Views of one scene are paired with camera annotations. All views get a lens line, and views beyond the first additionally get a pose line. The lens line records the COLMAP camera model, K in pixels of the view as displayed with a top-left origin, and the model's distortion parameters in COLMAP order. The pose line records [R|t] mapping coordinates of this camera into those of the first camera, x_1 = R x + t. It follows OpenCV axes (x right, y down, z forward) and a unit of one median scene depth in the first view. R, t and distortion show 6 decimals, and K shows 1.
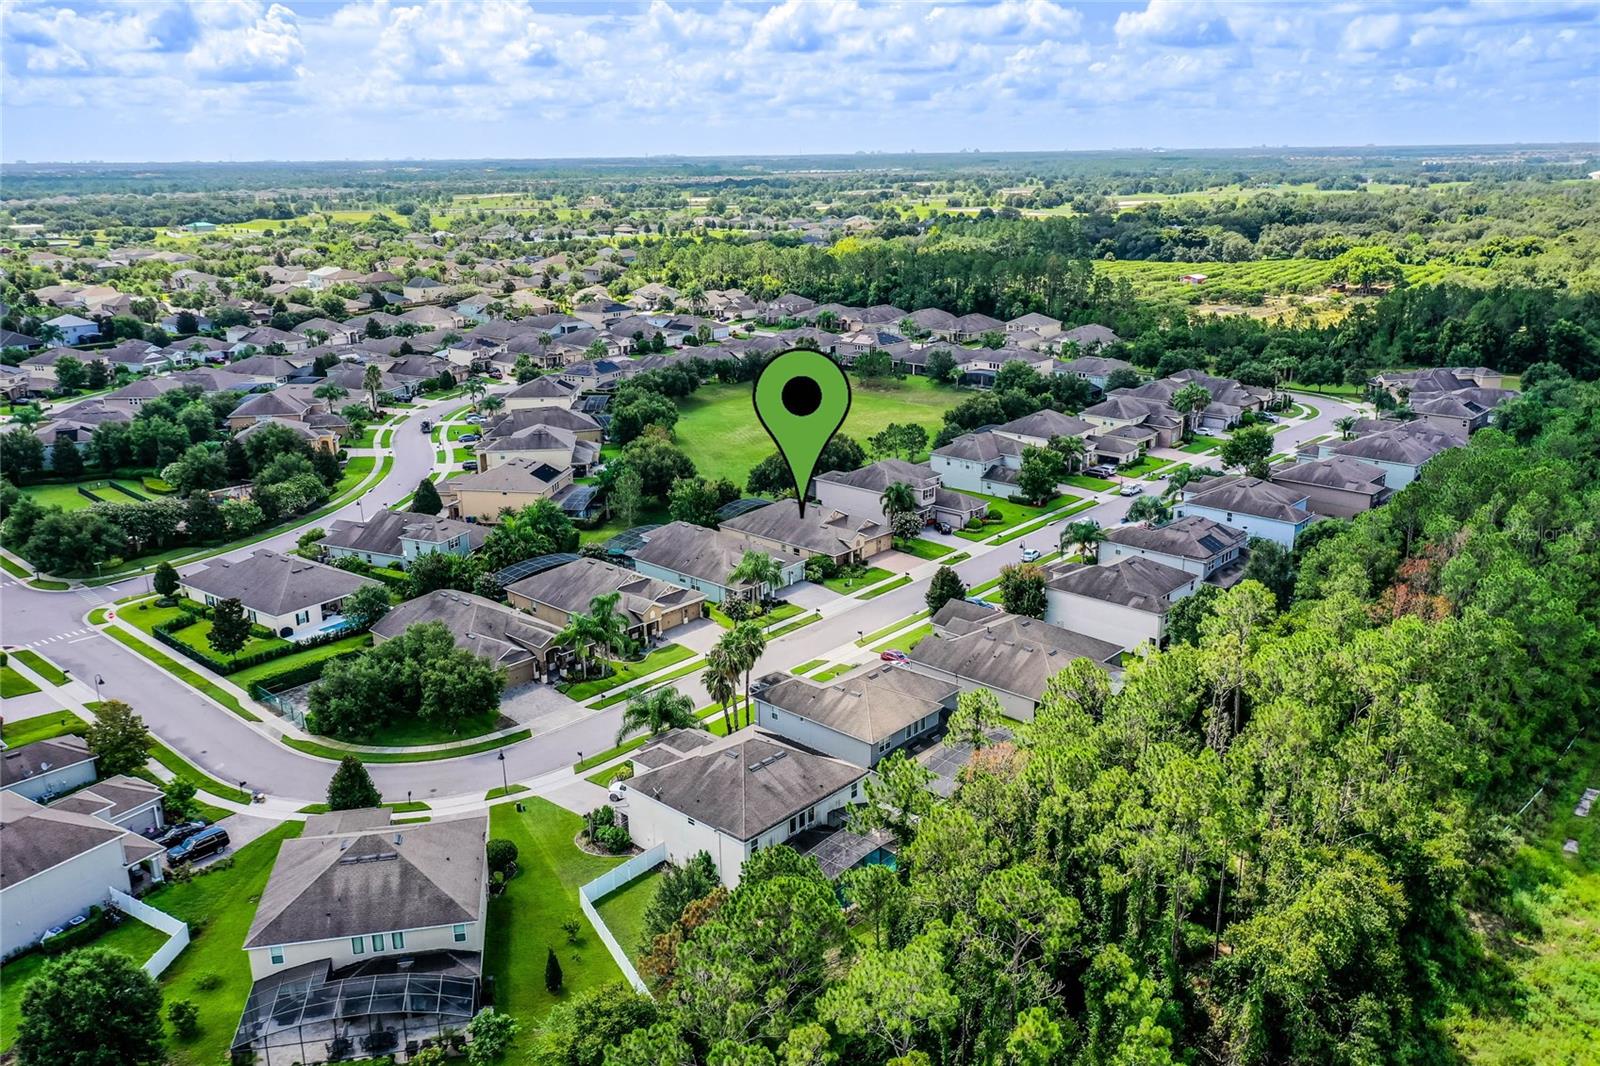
lens RADIAL K [[1245.1, 0, 800.0], [0, 1245.1, 533.0], [0, 0, 1]] dist [0.011237, 0.003289]
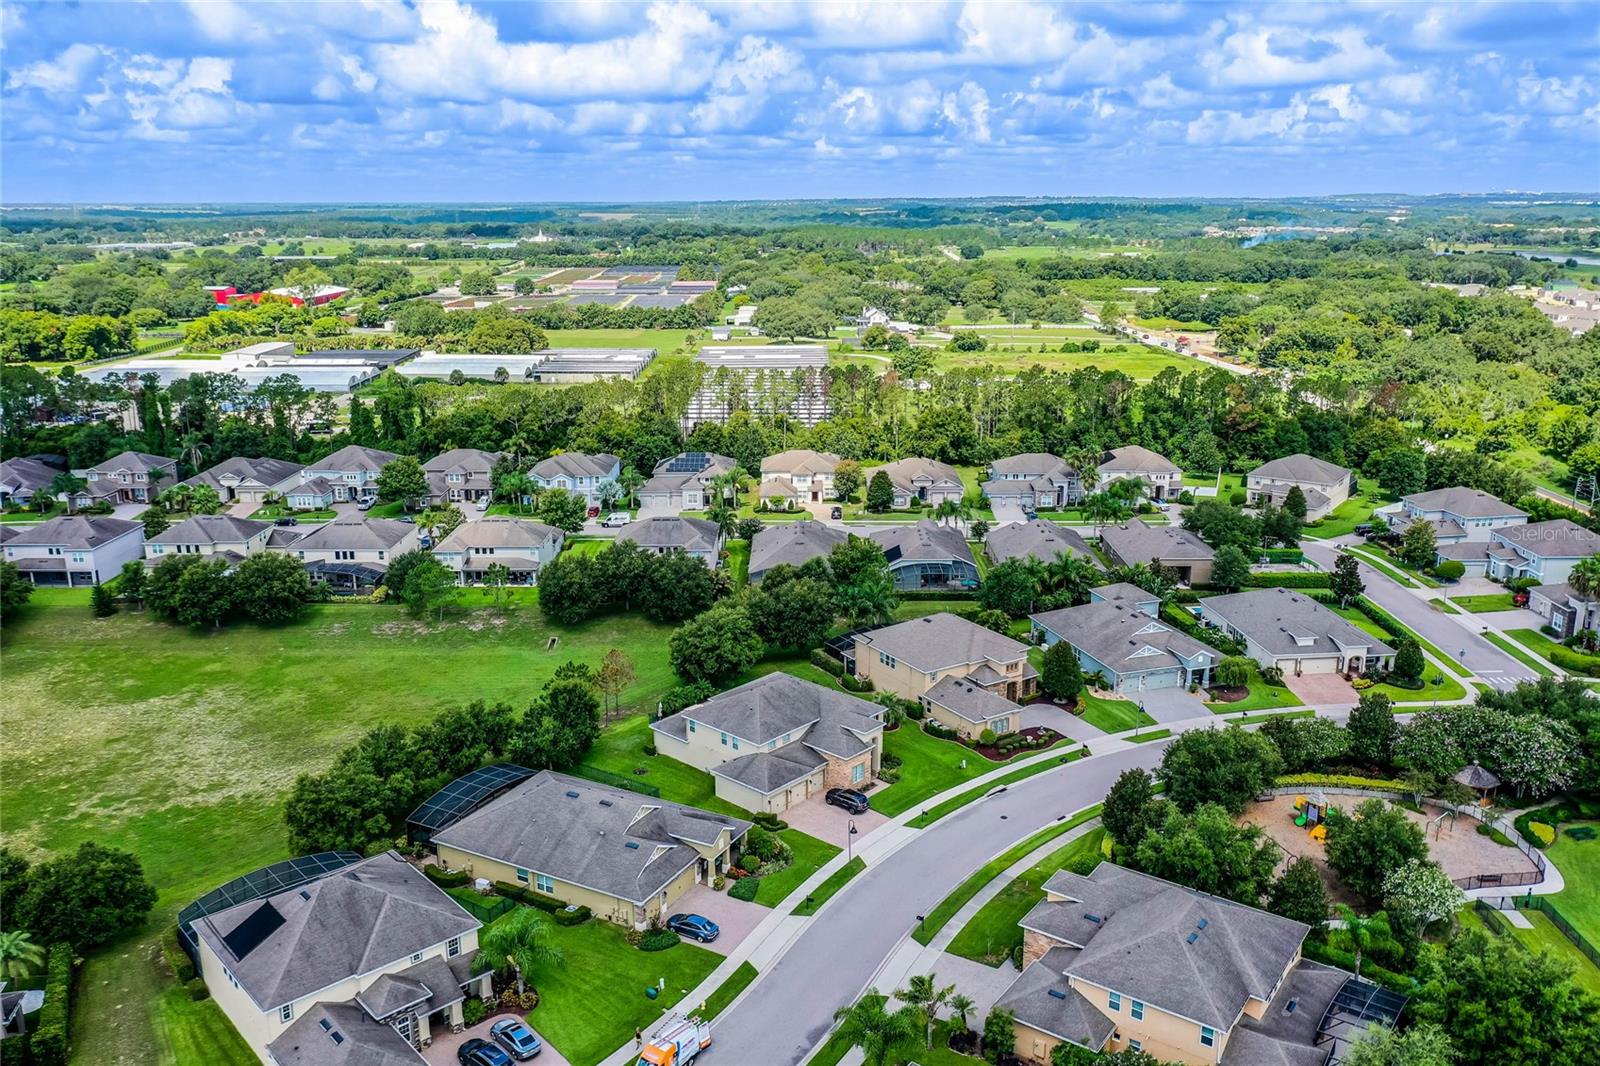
lens RADIAL K [[1245.1, 0, 800.0], [0, 1245.1, 533.0], [0, 0, 1]] dist [0.011237, 0.003289]
pose [[-0.669977, -0.182835, 0.719515, -0.886041], [0.218869, 0.877474, 0.426774, -0.551734], [-0.709385, 0.443408, -0.547871, 1.854444]]
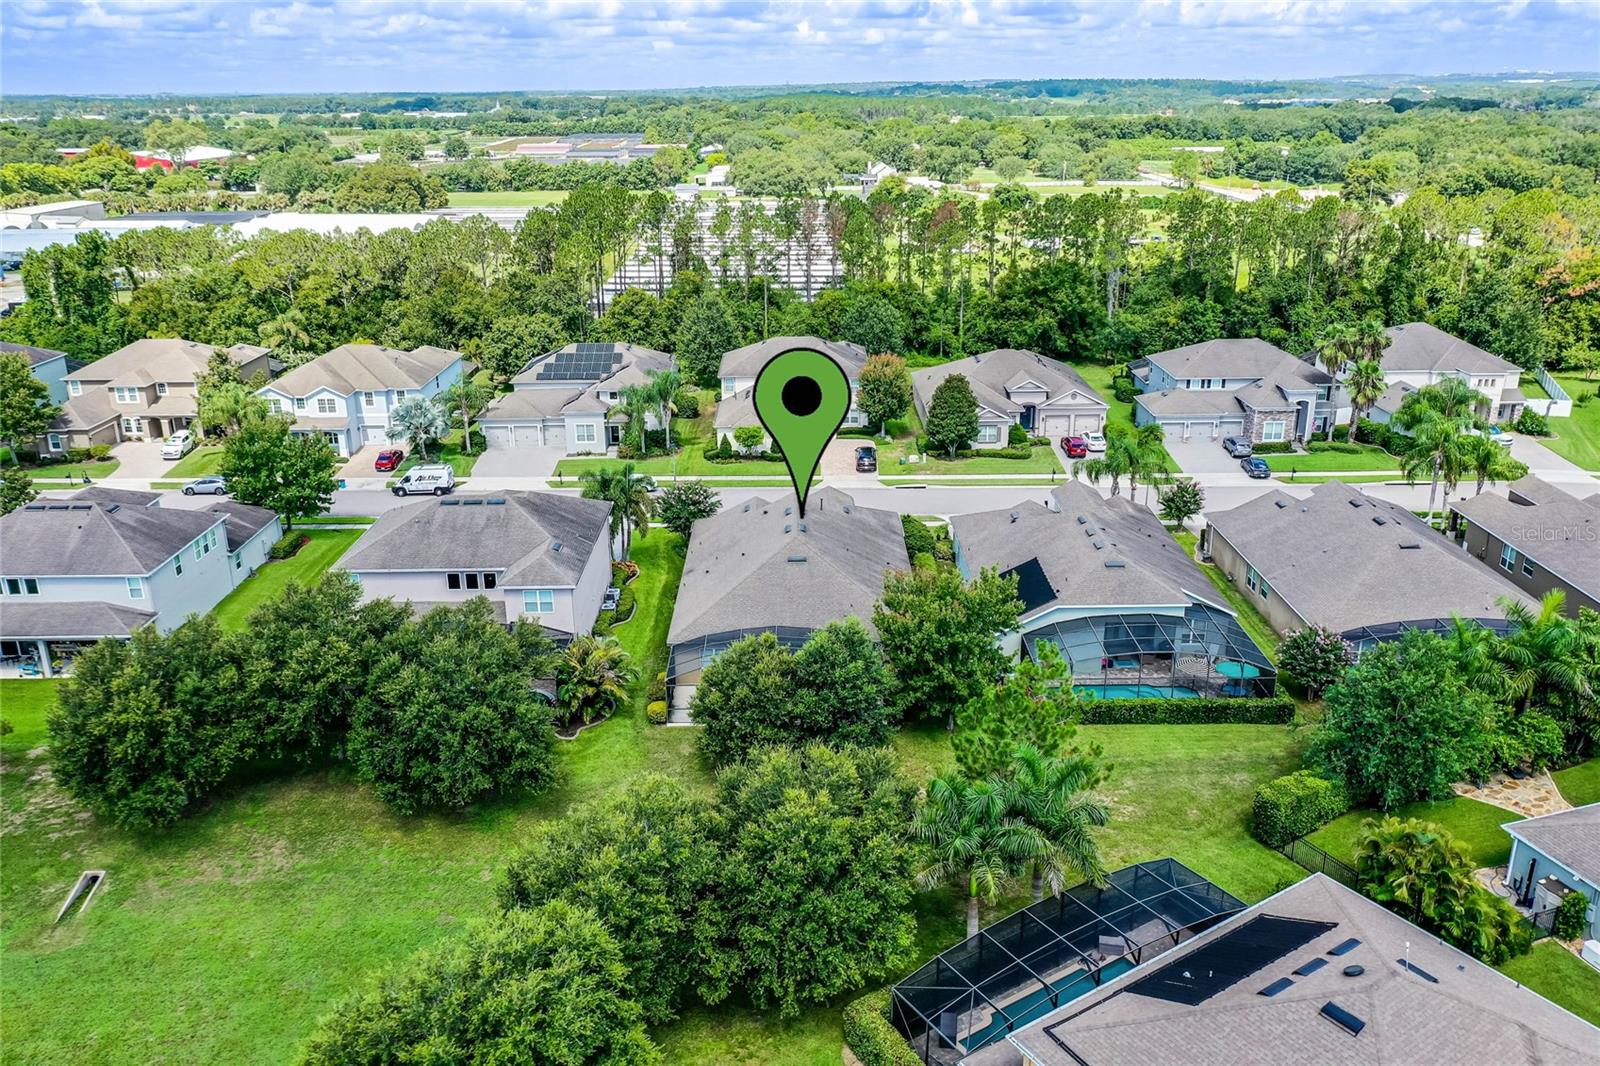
lens RADIAL K [[1253.5, 0, 800.0], [0, 1253.5, 533.0], [0, 0, 1]] dist [0.013397, -0.002759]
pose [[-0.677386, -0.233813, 0.697481, -0.362369], [0.222846, 0.838371, 0.497468, -0.282600], [-0.701062, 0.492408, -0.515796, 1.446782]]
